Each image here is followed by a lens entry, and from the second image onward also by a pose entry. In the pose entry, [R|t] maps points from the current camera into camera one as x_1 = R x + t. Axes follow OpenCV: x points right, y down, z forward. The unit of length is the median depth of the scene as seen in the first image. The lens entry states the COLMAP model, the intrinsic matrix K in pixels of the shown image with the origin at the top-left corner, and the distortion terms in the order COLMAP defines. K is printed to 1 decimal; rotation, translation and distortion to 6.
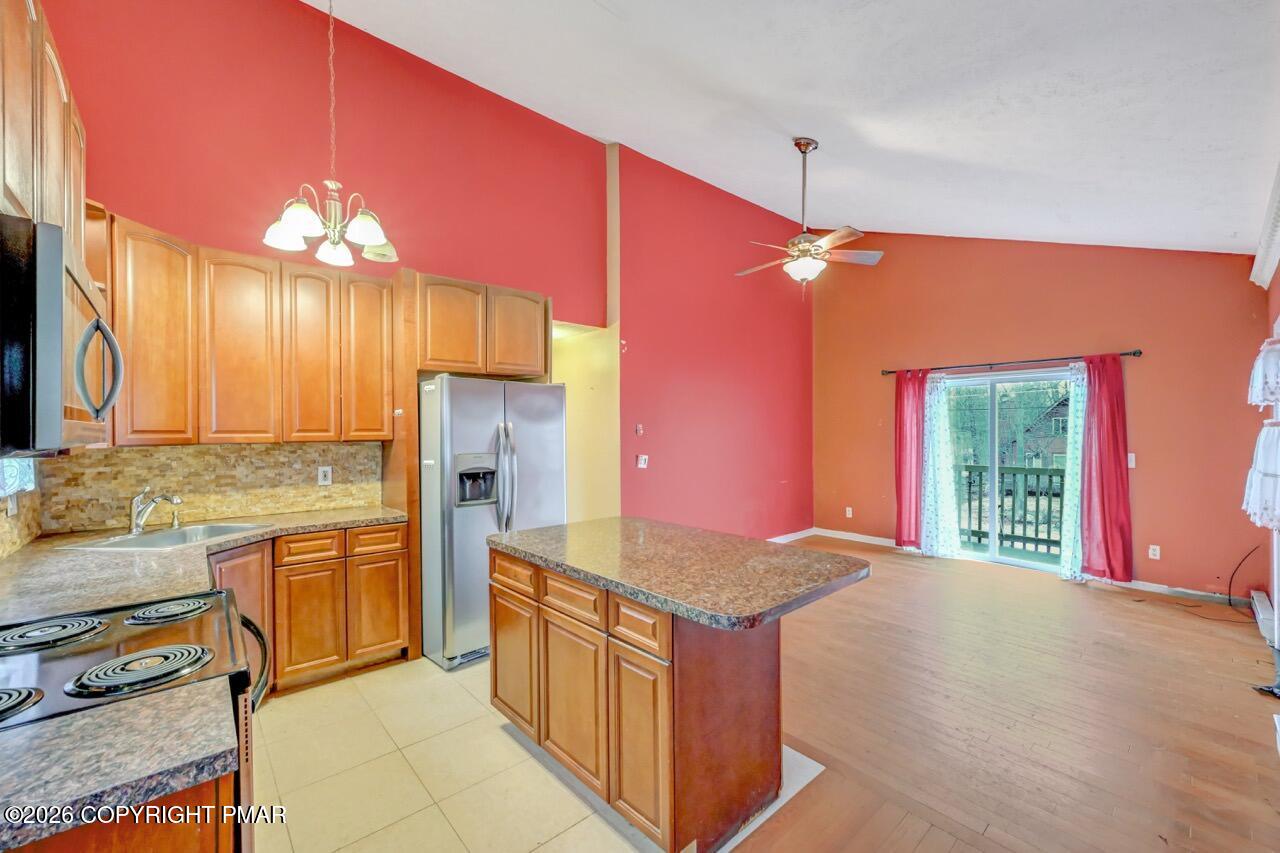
lens RADIAL K [[500.3, 0, 680.3], [0, 500.3, 429.6], [0, 0, 1]] dist [0.001913, -0.000310]
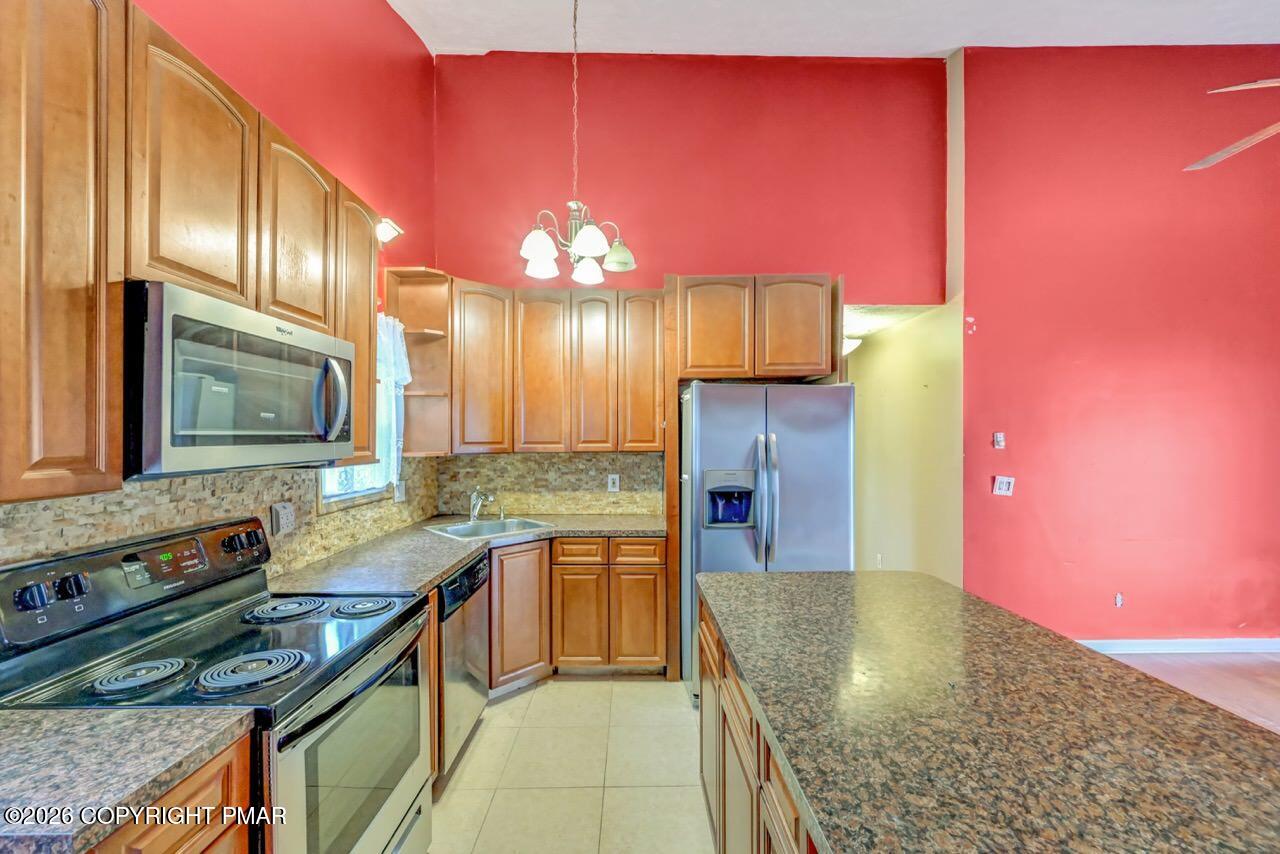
lens RADIAL K [[500.3, 0, 679.6], [0, 500.3, 434.0], [0, 0, 1]] dist [0.001913, -0.000310]
pose [[0.728021, 0.005523, -0.685533, 0.138172], [-0.003460, 0.999984, 0.004382, -0.019359], [0.685546, -0.000819, 0.728029, 0.321486]]
